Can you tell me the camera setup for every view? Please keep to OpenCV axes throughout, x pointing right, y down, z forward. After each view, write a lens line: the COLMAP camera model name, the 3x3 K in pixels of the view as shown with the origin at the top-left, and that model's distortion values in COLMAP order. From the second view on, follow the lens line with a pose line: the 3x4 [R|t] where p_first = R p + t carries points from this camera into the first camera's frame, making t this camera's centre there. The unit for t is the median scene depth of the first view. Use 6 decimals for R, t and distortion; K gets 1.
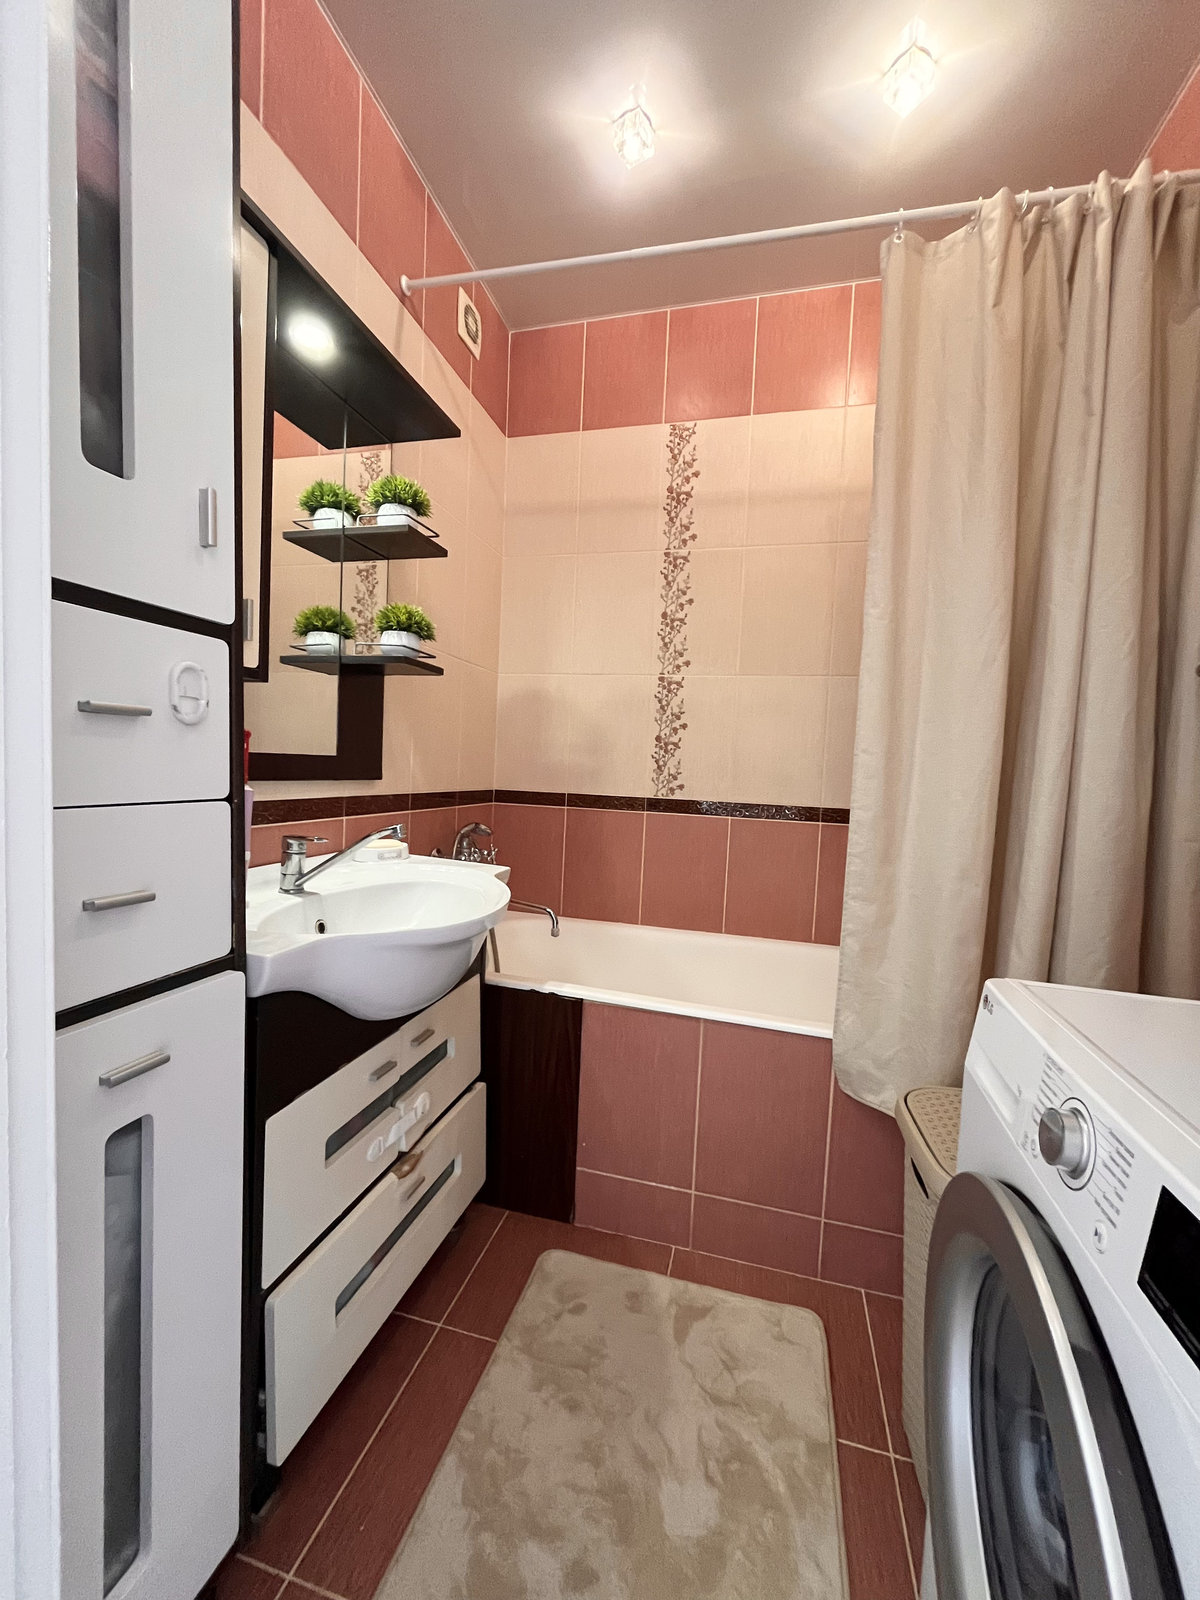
lens RADIAL K [[647.1, 0, 601.6], [0, 647.1, 803.4], [0, 0, 1]] dist [0.000032, -0.000075]
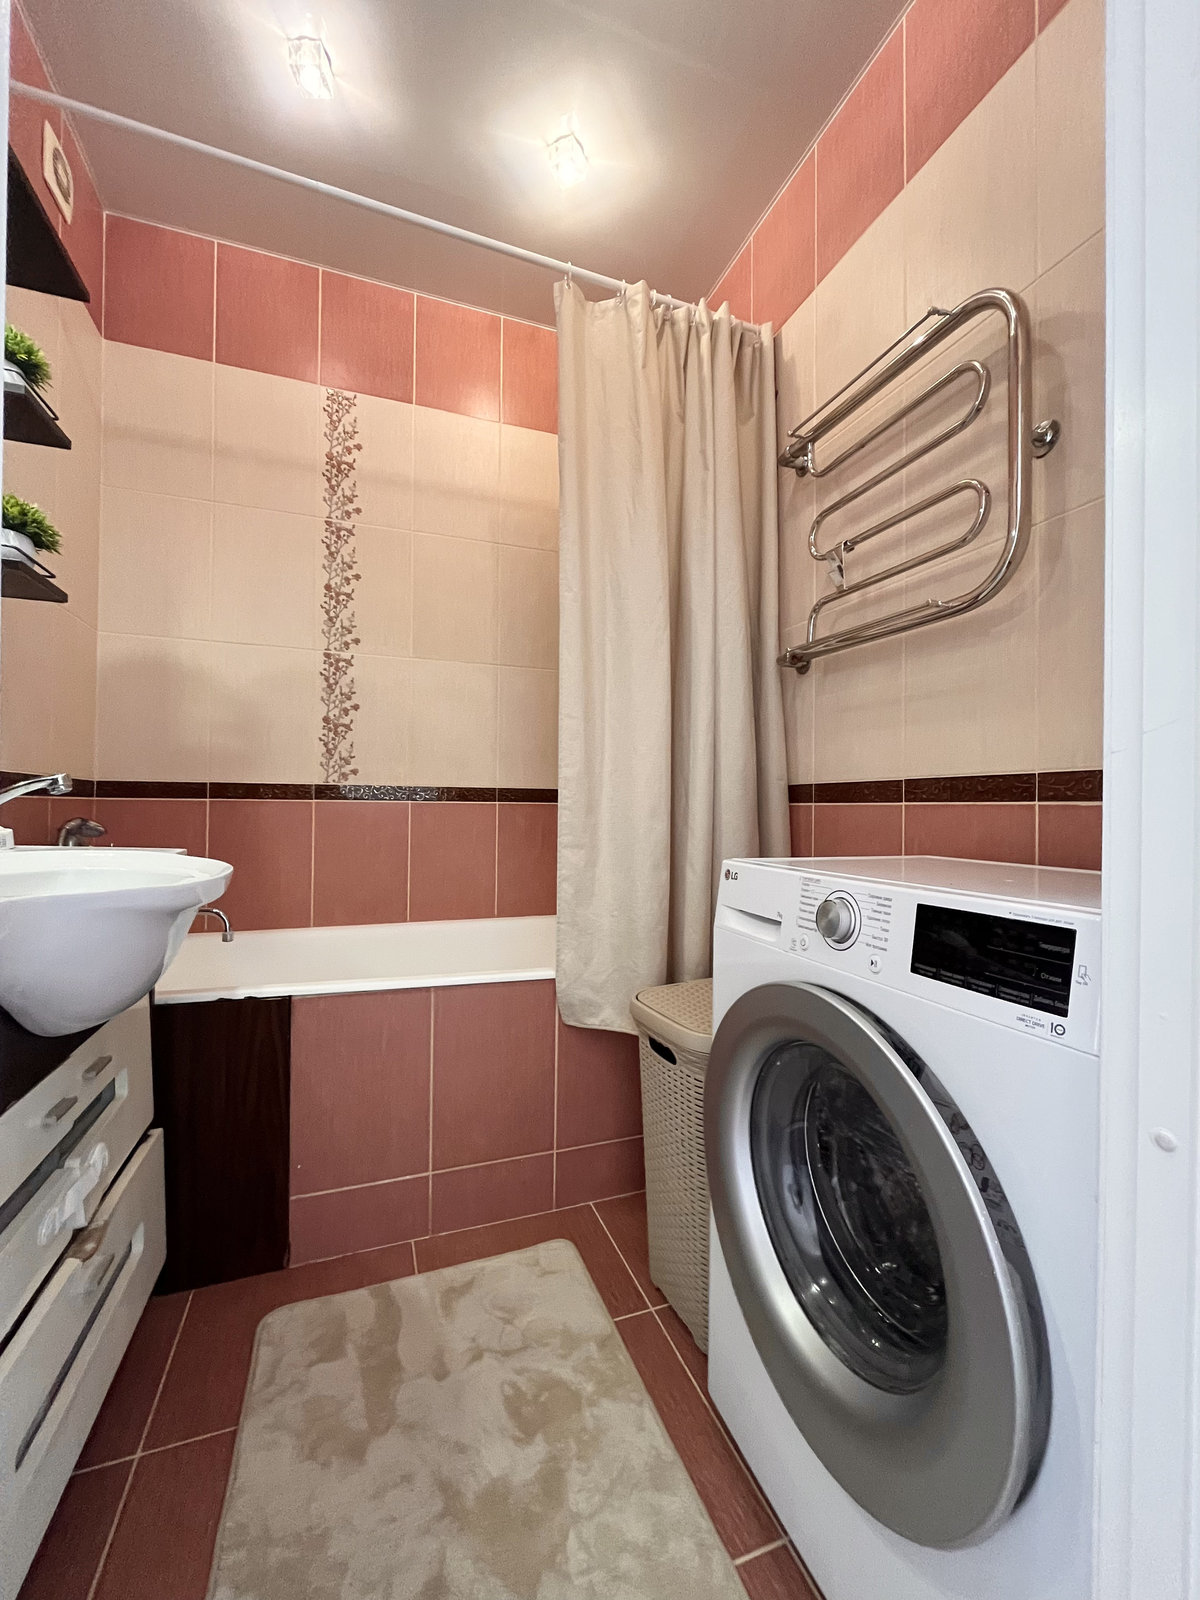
lens RADIAL K [[653.5, 0, 600.7], [0, 653.5, 802.7], [0, 0, 1]] dist [-0.000006, 0.000065]
pose [[0.818040, -0.033166, 0.574204, -0.187123], [0.060212, 0.997789, -0.028148, 0.096407], [-0.572001, 0.057600, 0.818228, 0.035372]]
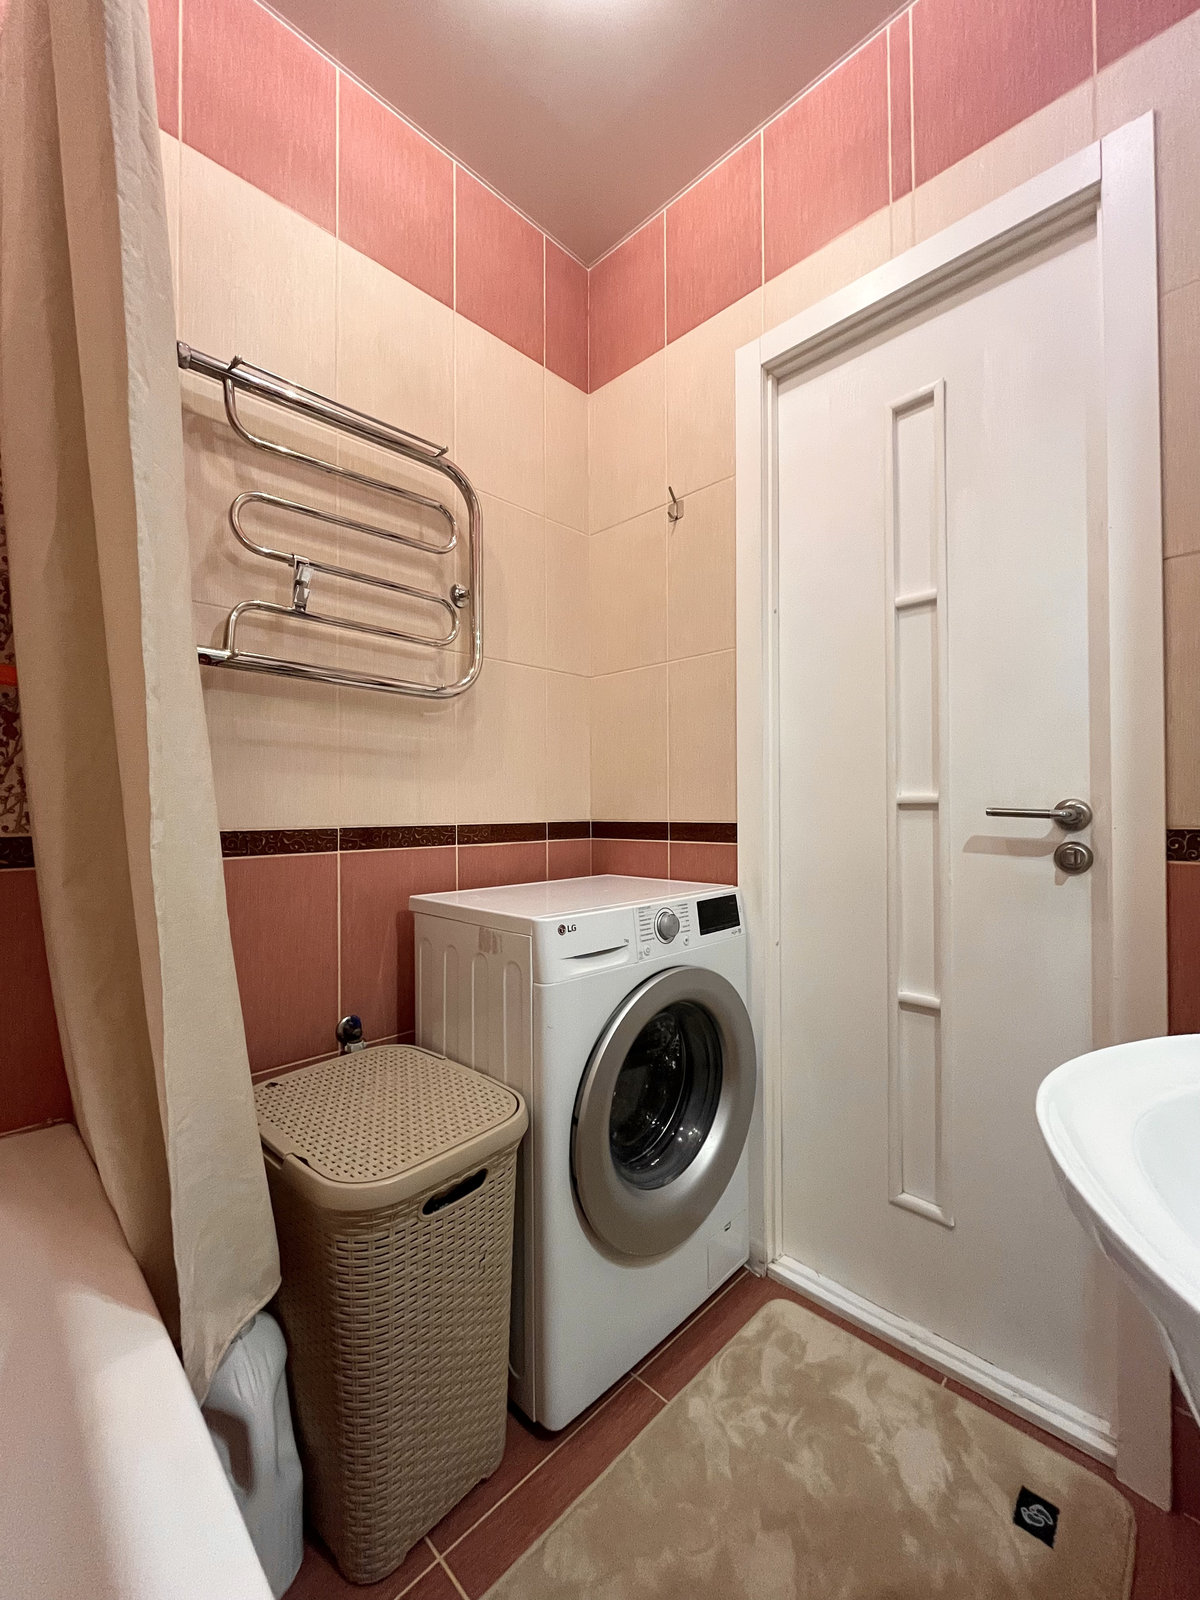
lens RADIAL K [[647.1, 0, 601.6], [0, 647.1, 803.4], [0, 0, 1]] dist [0.000032, -0.000075]
pose [[-0.866744, -0.036314, 0.497429, -0.086306], [-0.004434, 0.997868, 0.065121, -0.029819], [-0.498733, 0.054238, -0.865057, 1.120961]]
